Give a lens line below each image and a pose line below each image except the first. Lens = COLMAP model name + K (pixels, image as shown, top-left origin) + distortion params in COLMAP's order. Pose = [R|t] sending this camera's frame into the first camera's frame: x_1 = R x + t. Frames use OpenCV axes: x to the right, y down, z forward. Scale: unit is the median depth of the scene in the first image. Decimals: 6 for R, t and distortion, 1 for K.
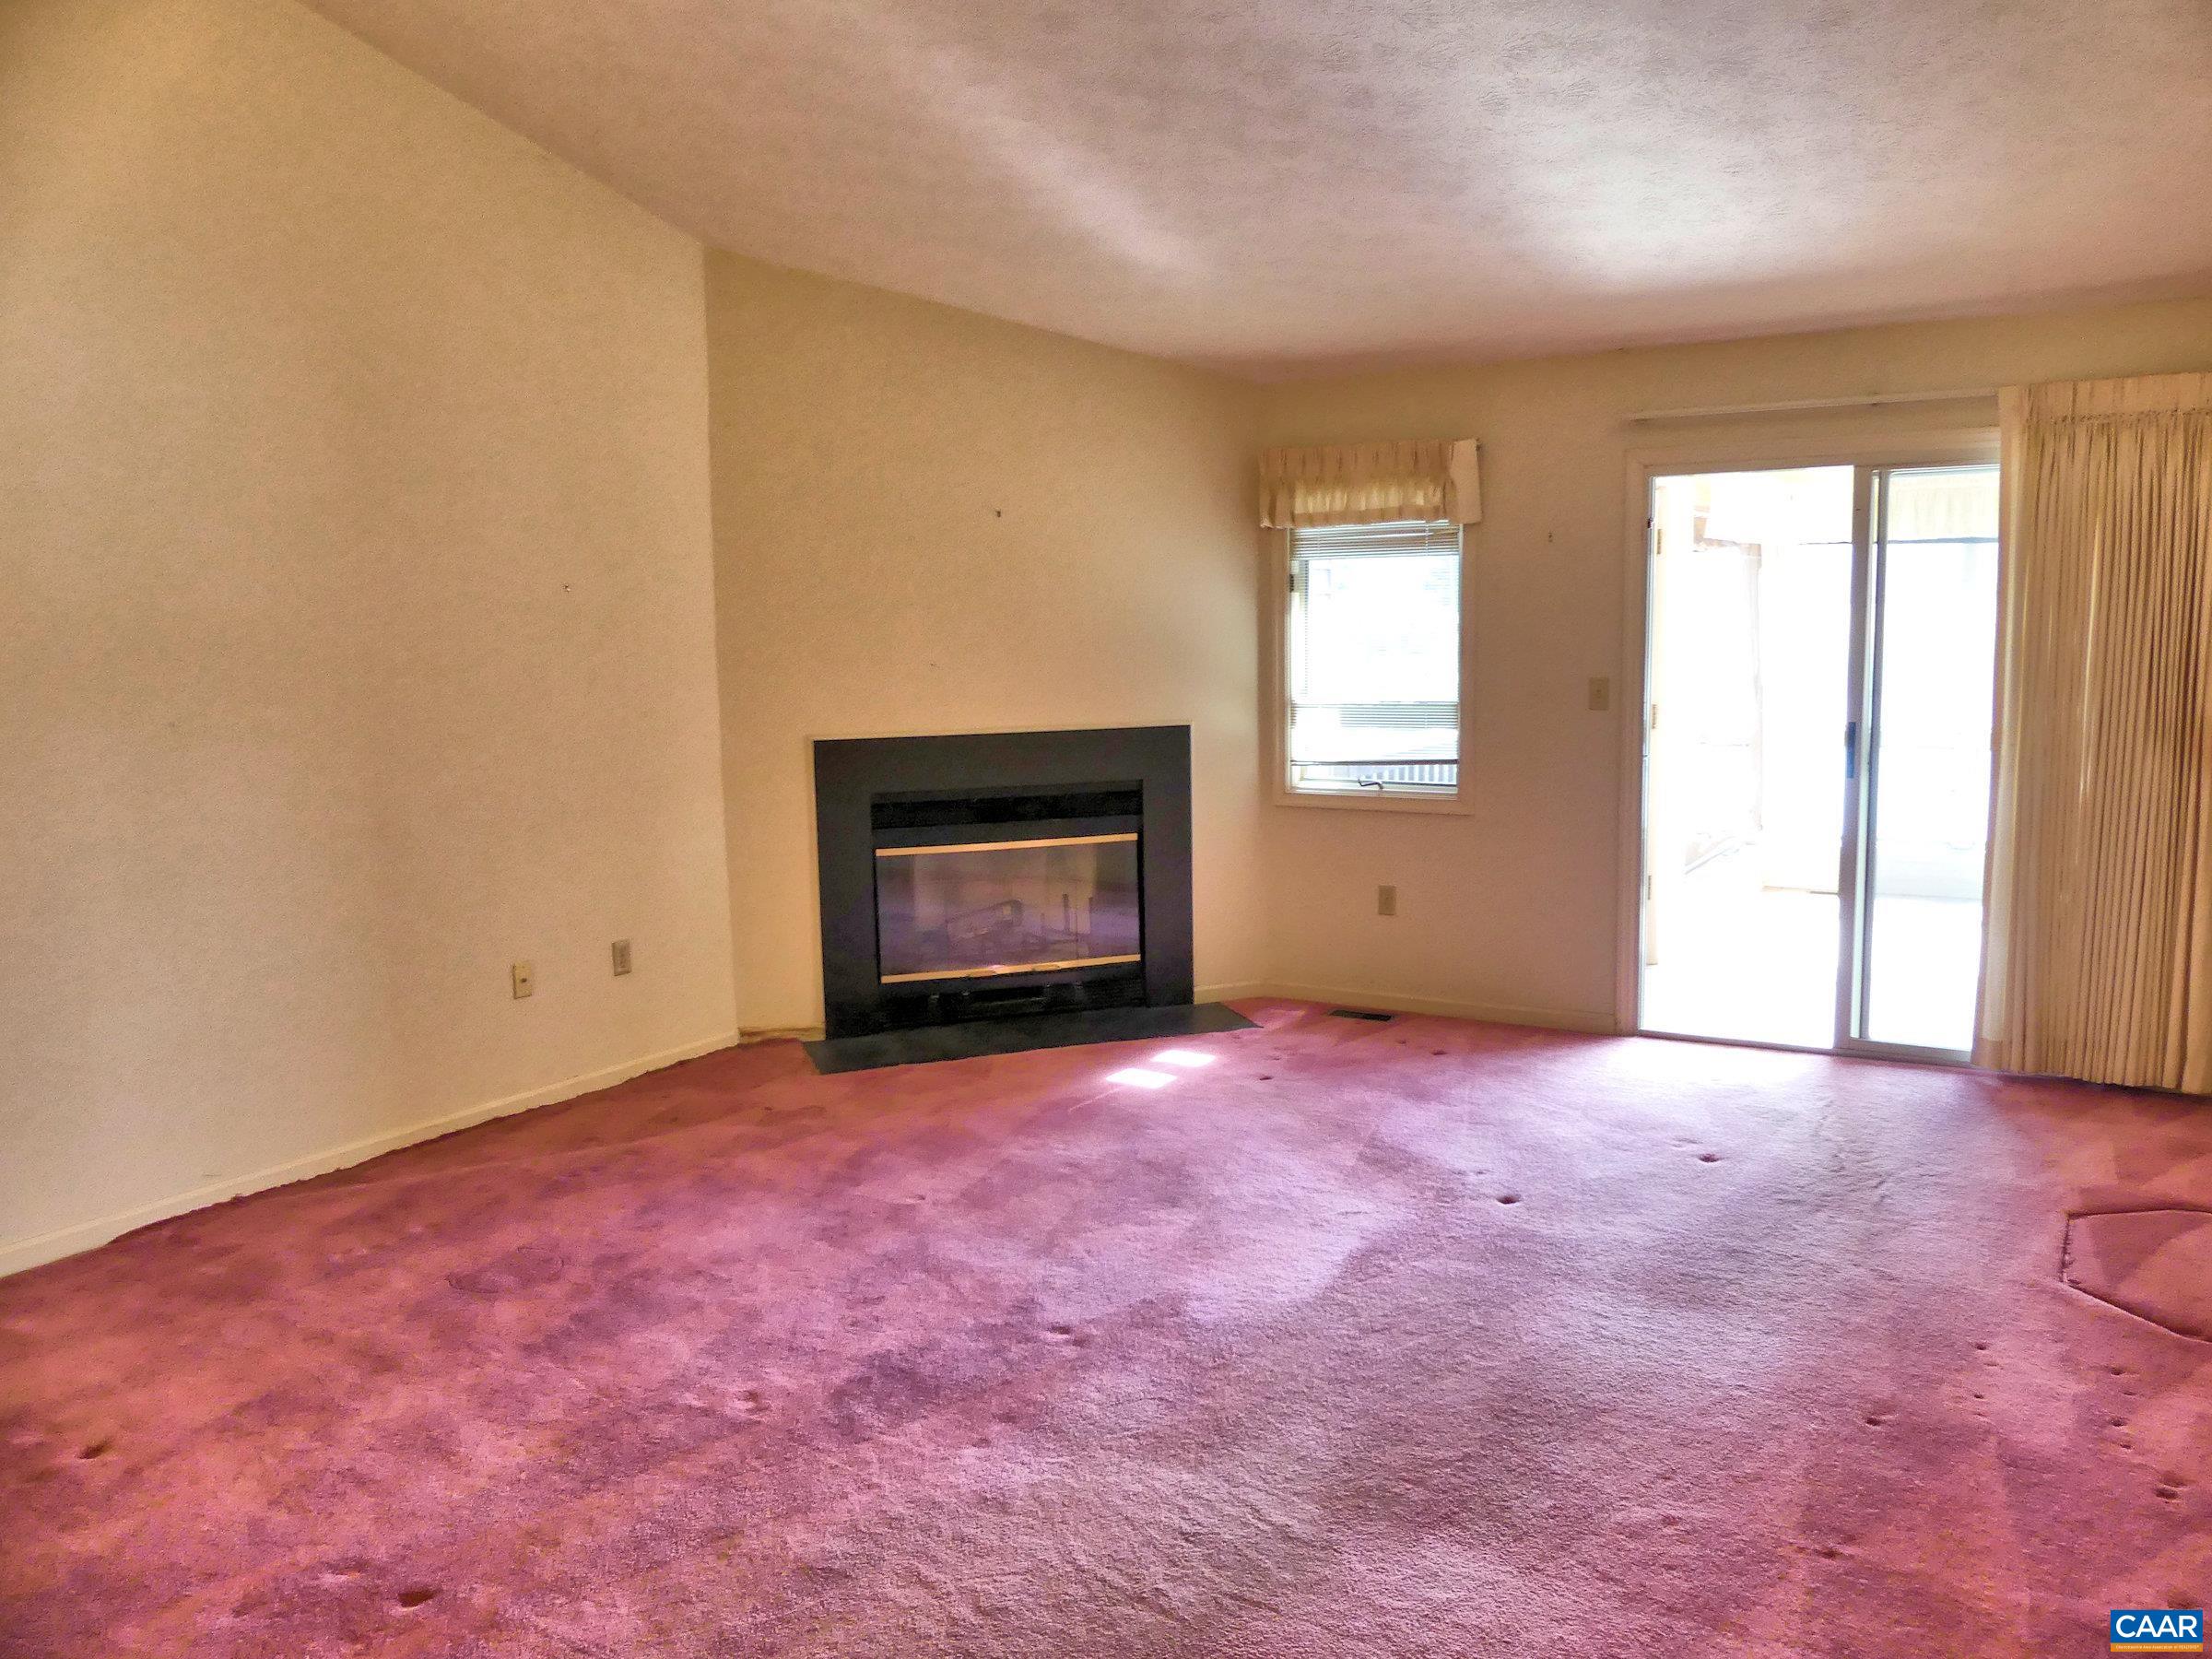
lens RADIAL K [[1645.1, 0, 1106.8], [0, 1645.1, 833.4], [0, 0, 1]] dist [-0.041922, 0.004317]
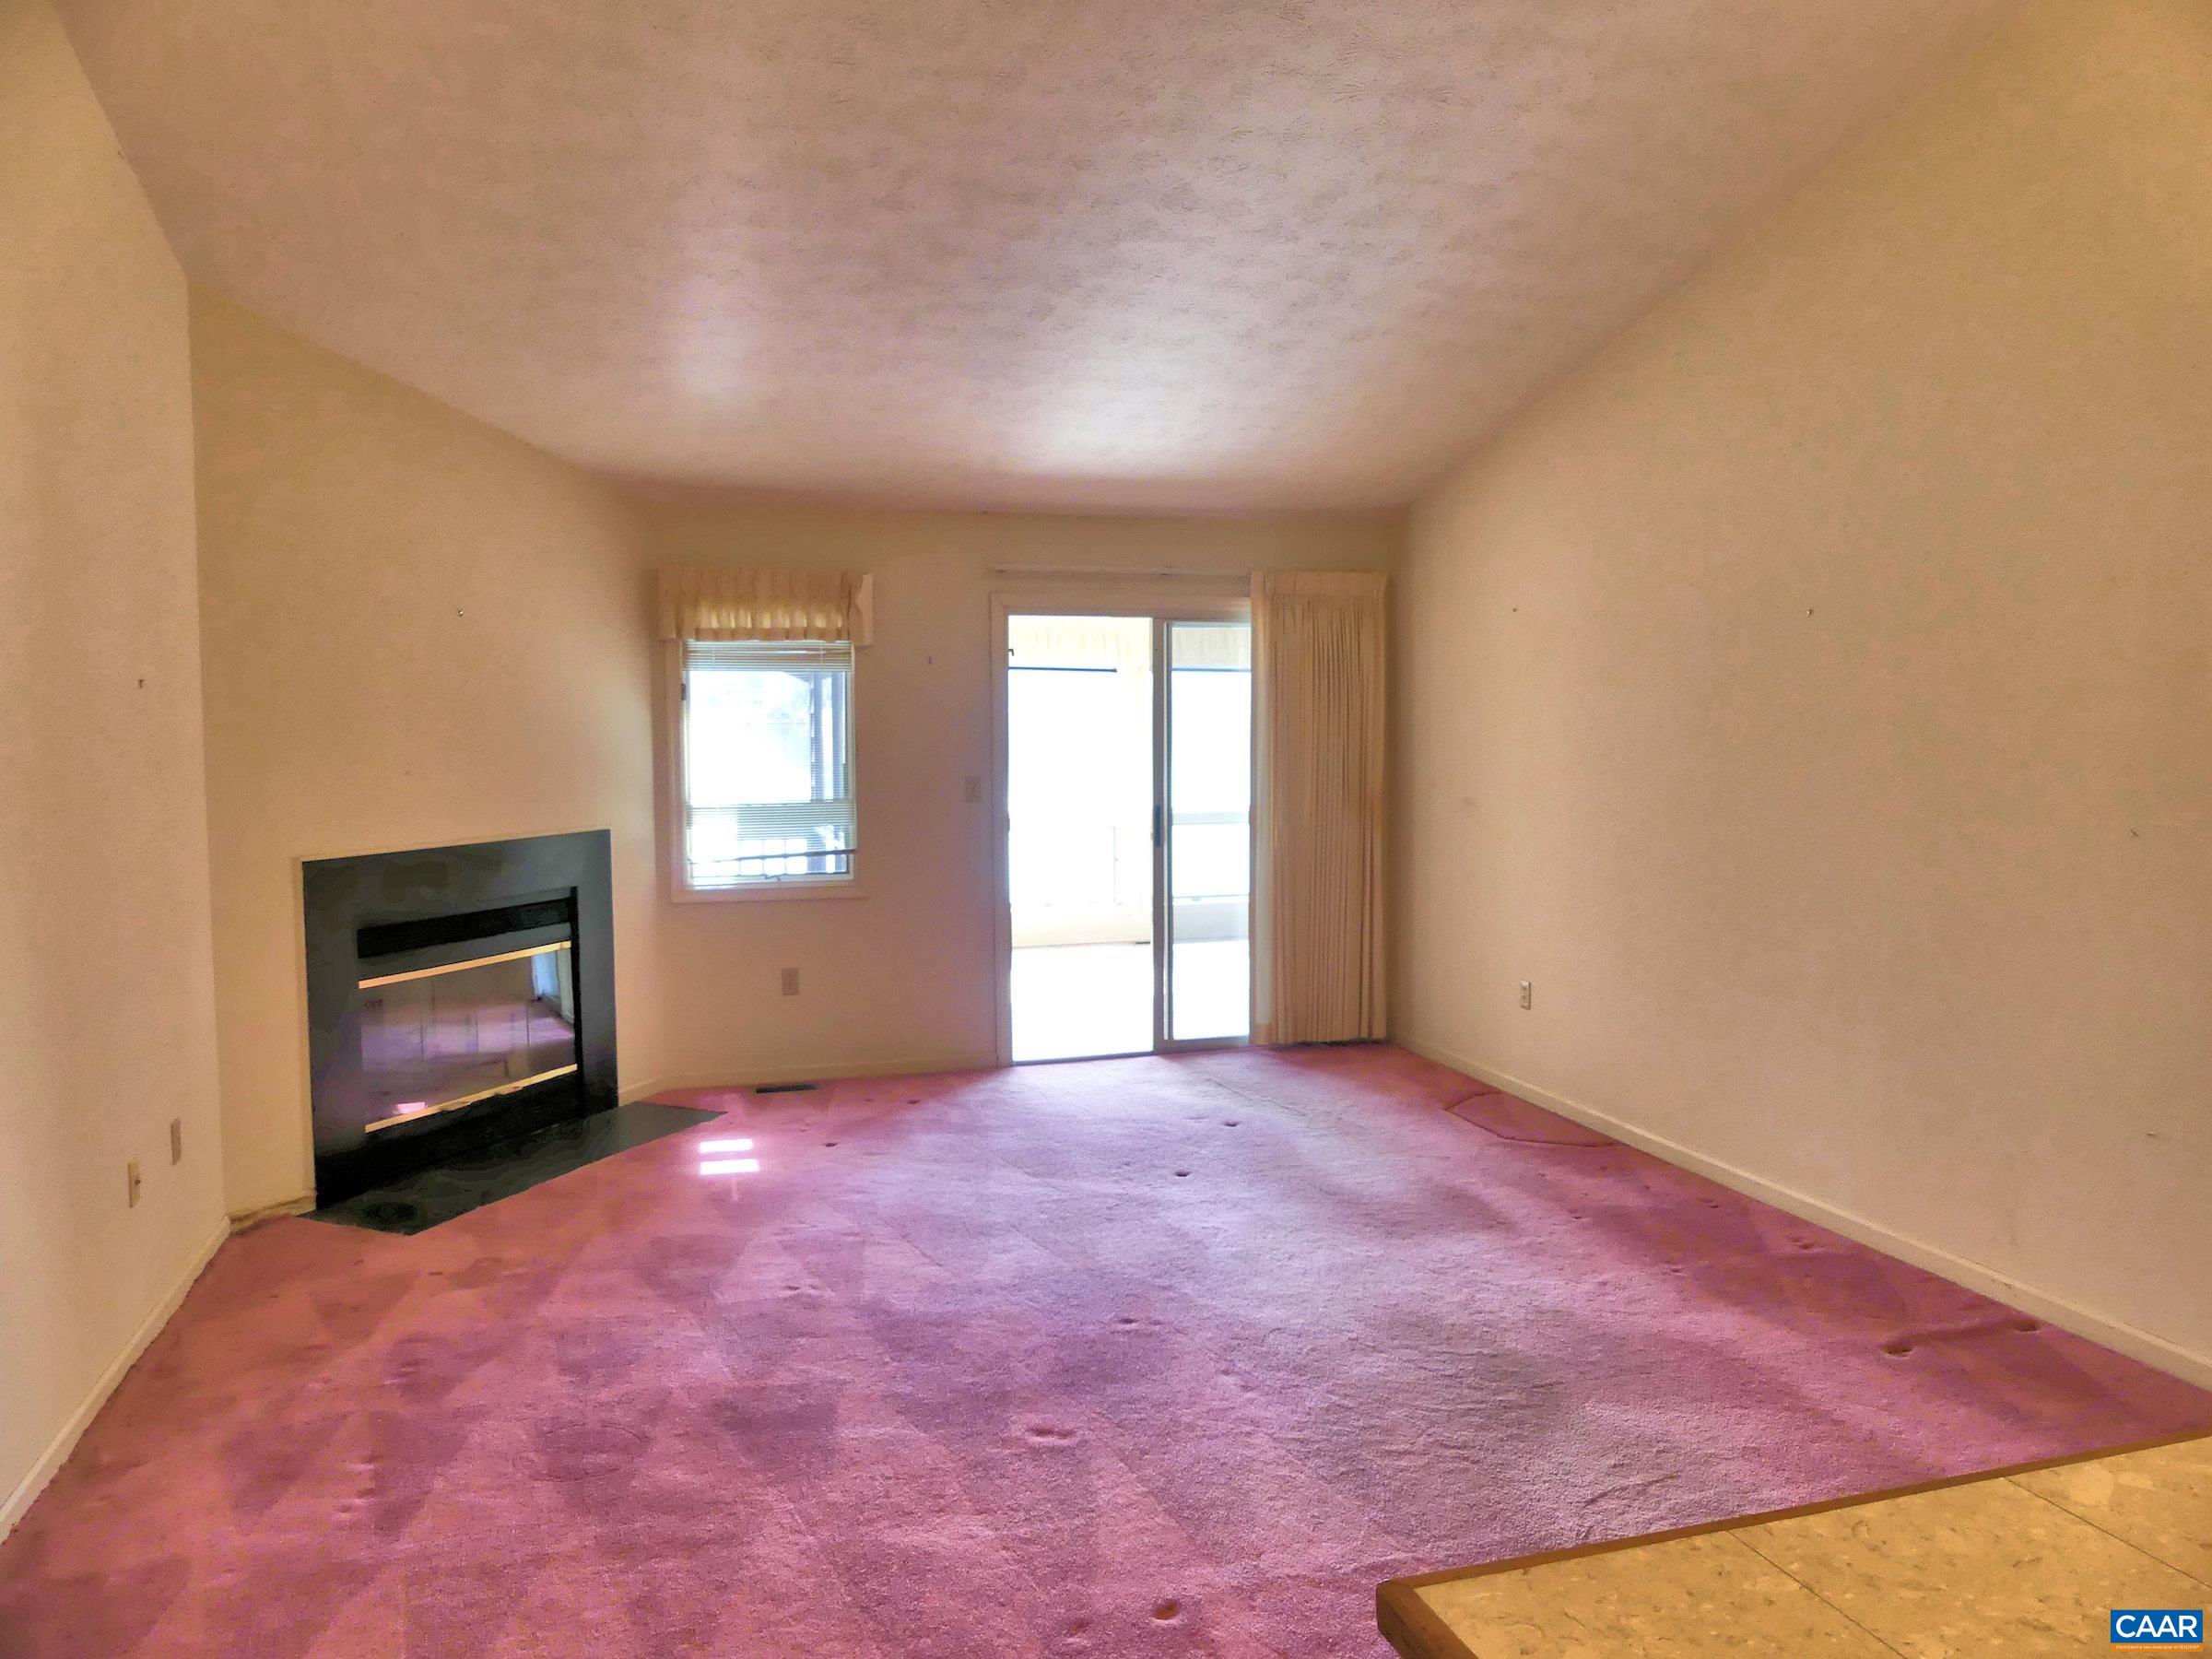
lens RADIAL K [[1645.1, 0, 1108.1], [0, 1645.1, 825.7], [0, 0, 1]] dist [-0.041922, 0.004317]
pose [[0.662667, -0.035546, 0.748070, -0.531060], [0.089062, 0.995525, -0.031590, -0.010082], [-0.743600, 0.087558, 0.662867, 0.112525]]
